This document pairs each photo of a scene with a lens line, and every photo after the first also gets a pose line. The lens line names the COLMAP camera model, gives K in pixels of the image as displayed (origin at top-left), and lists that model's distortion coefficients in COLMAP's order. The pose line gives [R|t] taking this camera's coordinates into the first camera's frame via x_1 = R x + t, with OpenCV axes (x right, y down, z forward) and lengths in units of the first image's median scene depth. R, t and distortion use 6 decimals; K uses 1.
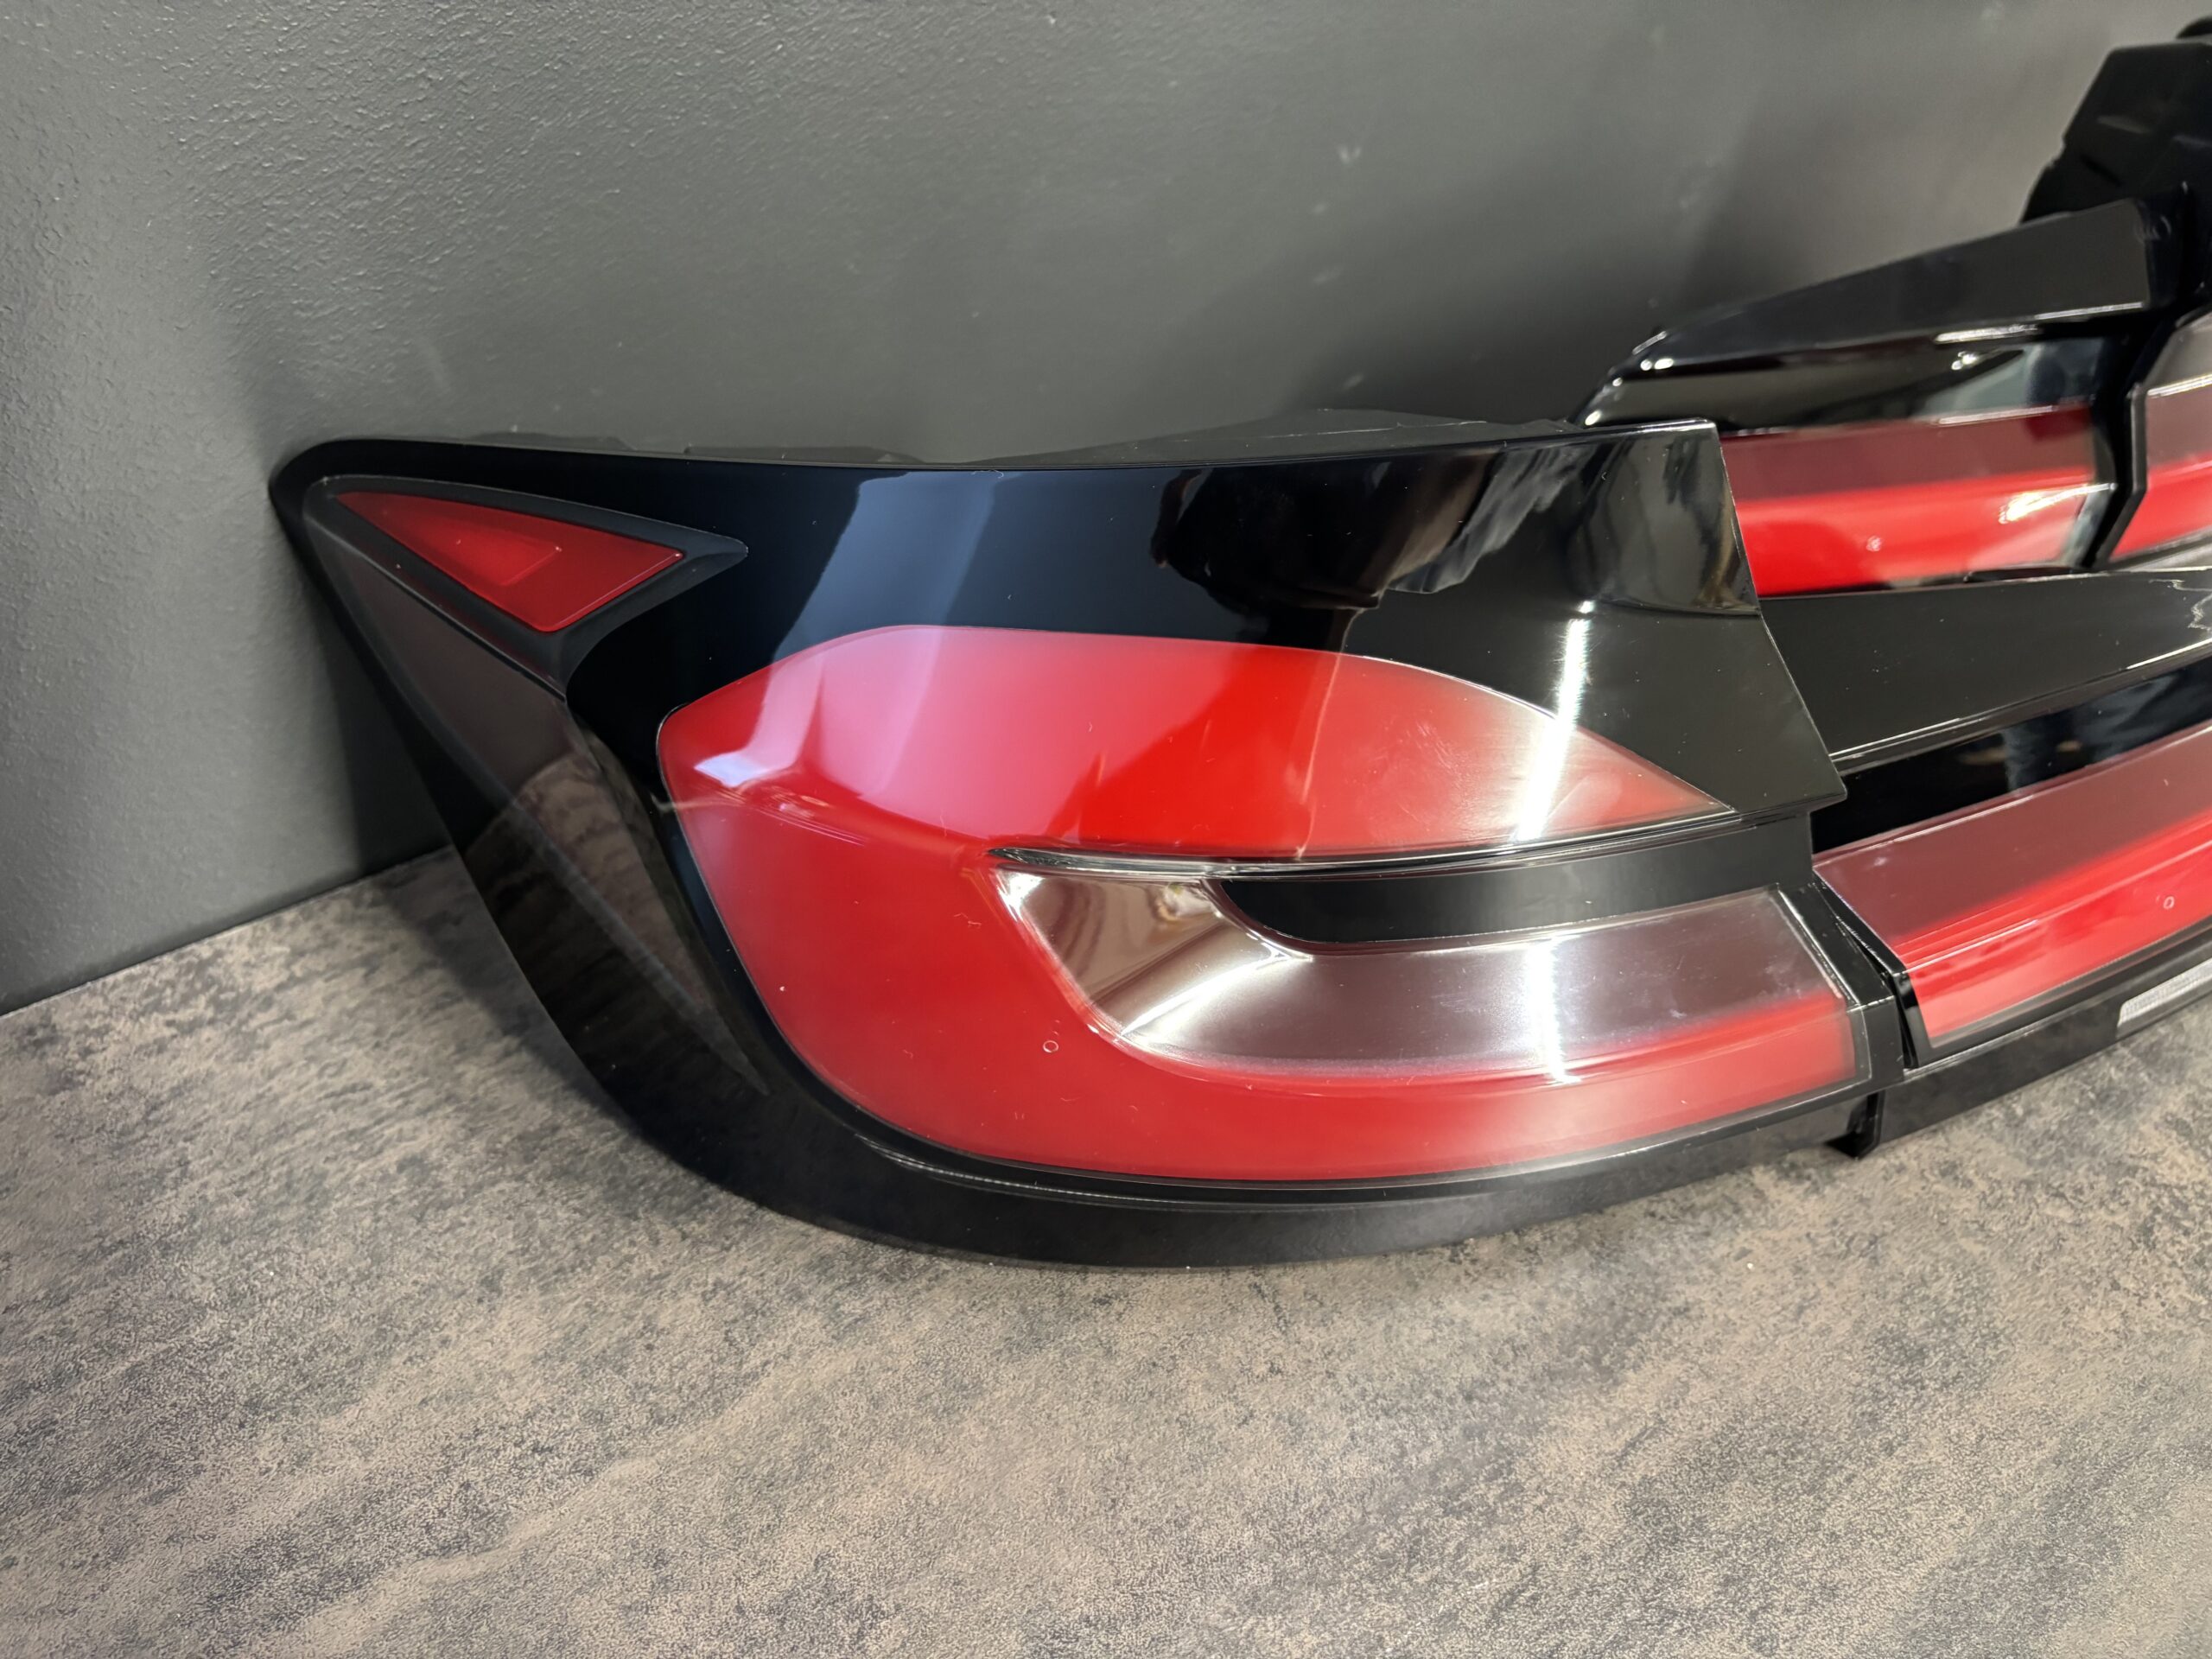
lens RADIAL K [[1665.9, 0, 1106.0], [0, 1665.9, 829.5], [0, 0, 1]] dist [0.001941, -0.005709]
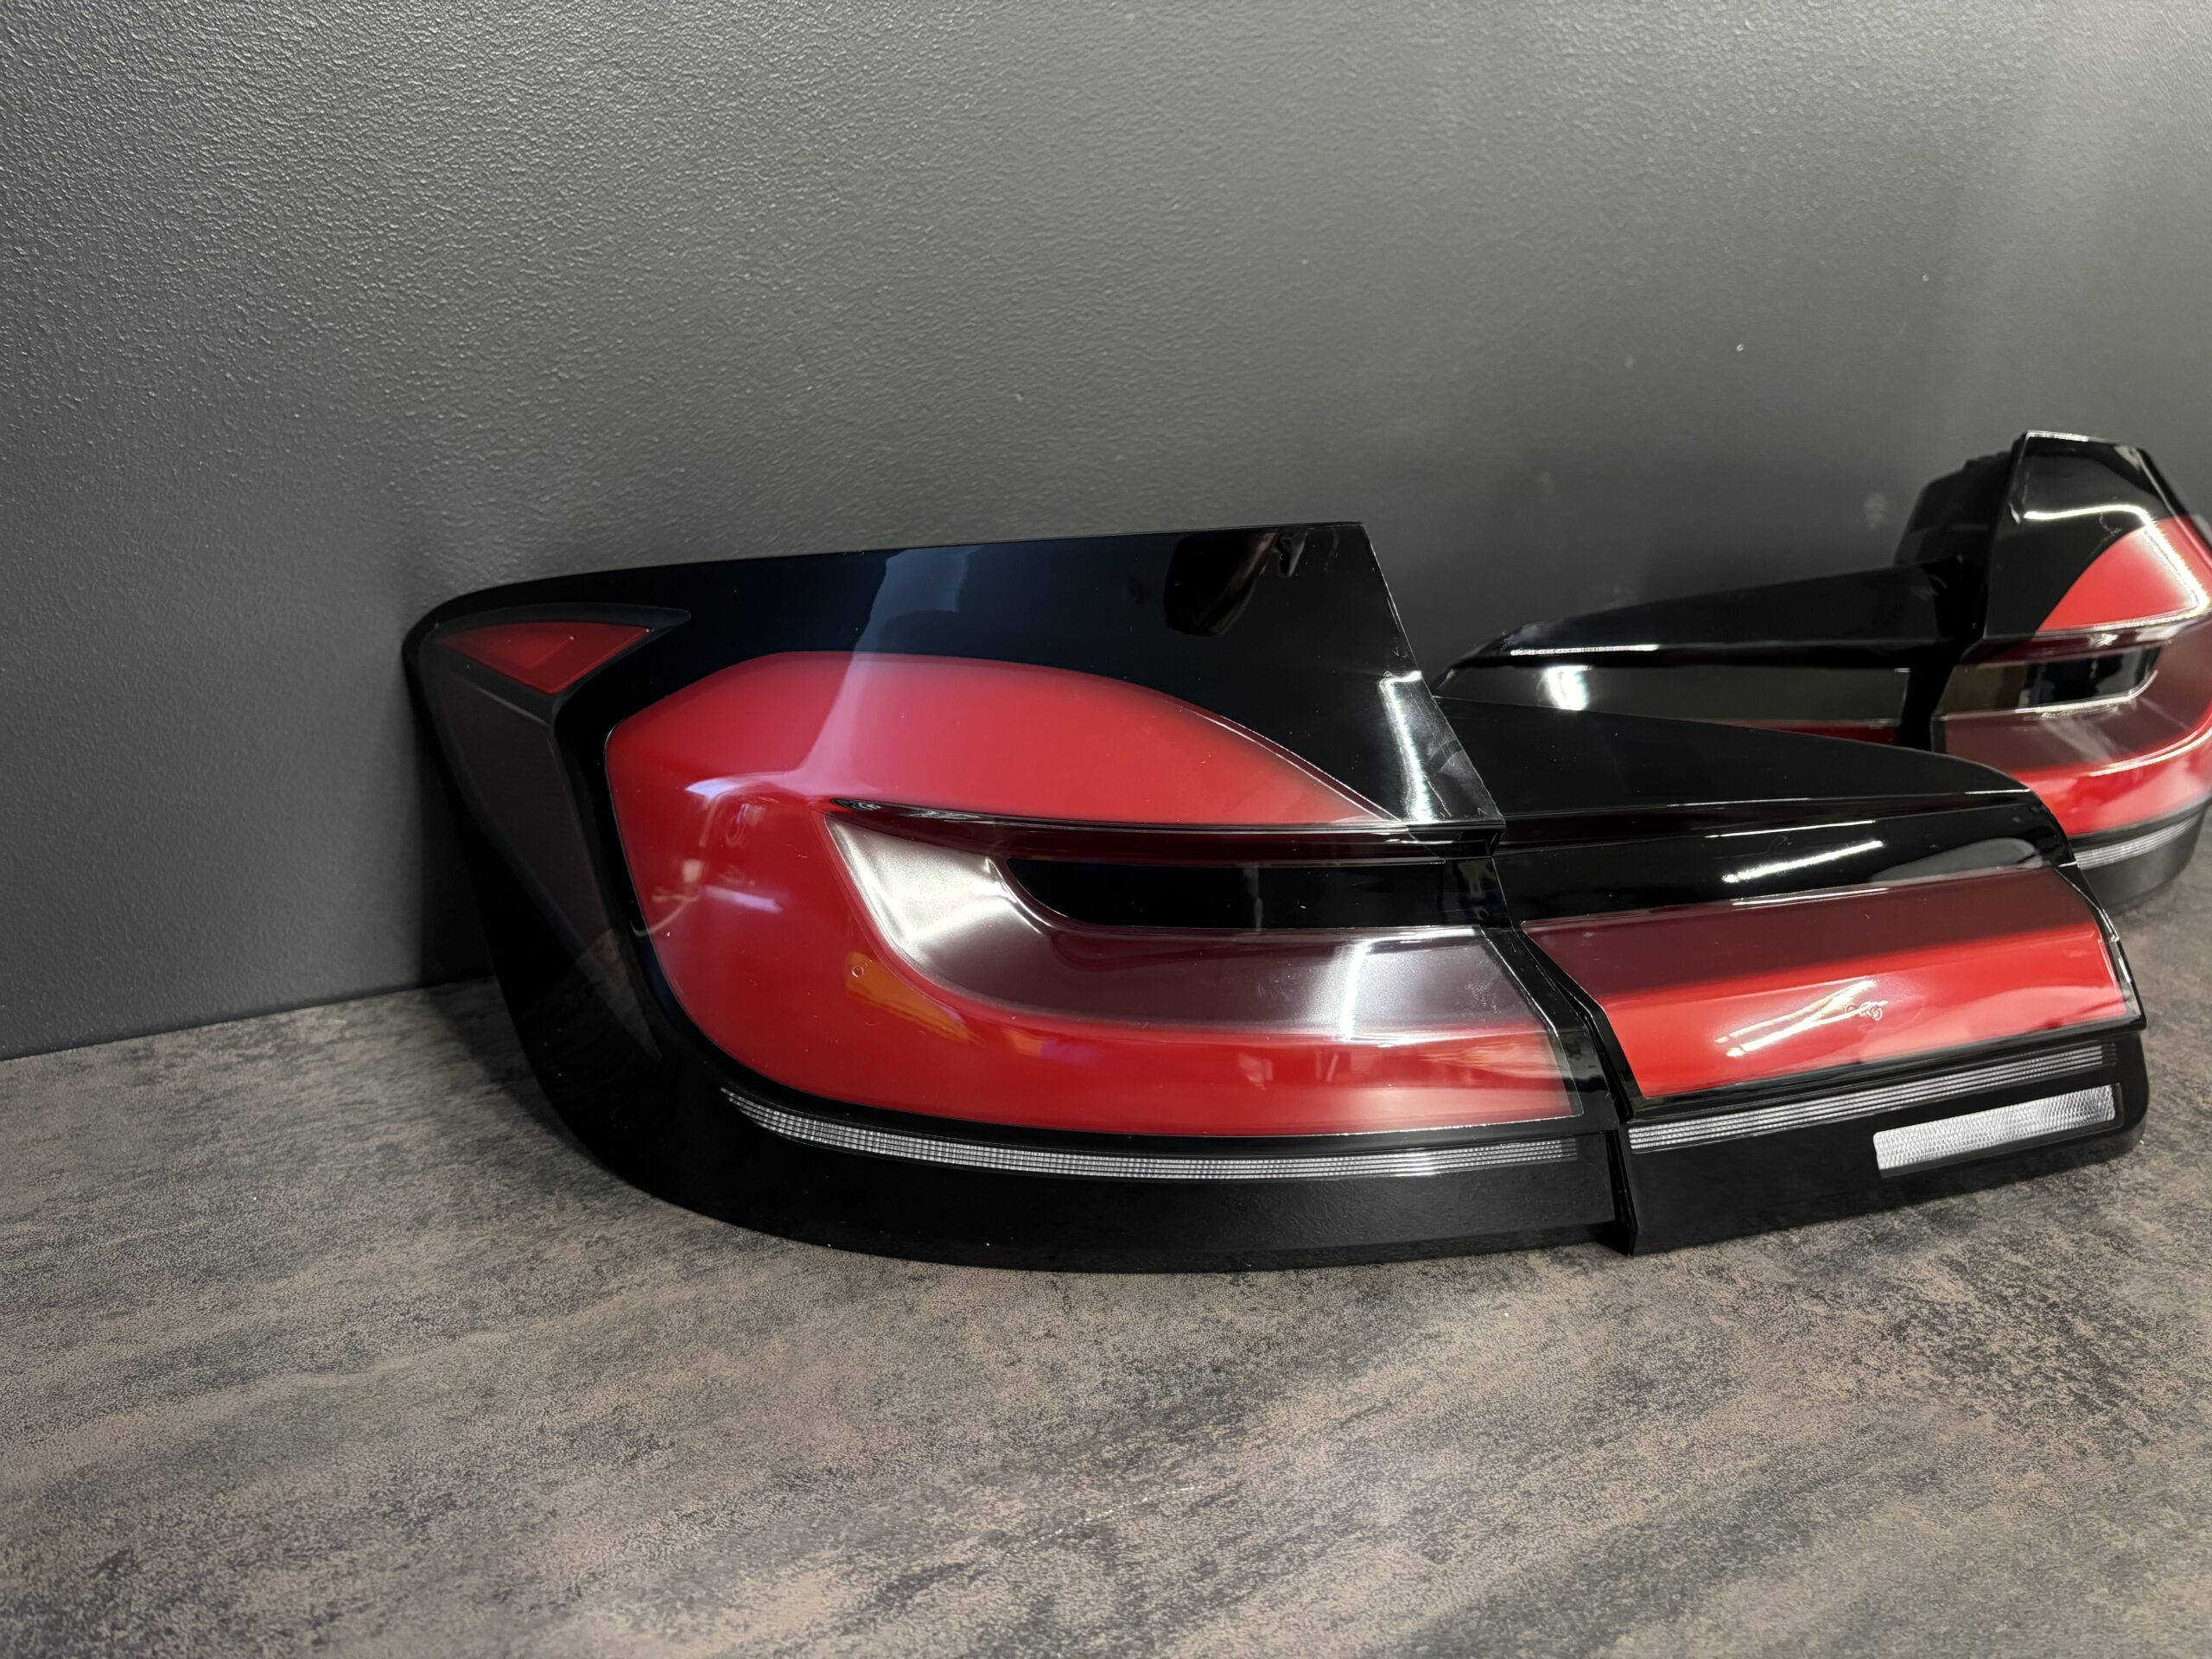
lens RADIAL K [[1653.5, 0, 1112.7], [0, 1653.5, 877.8], [0, 0, 1]] dist [0.001971, 0.008221]
pose [[0.991407, 0.039069, -0.124846, 0.257704], [-0.079982, 0.936235, -0.342150, 0.392115], [0.103518, 0.349195, 0.931314, -0.149073]]
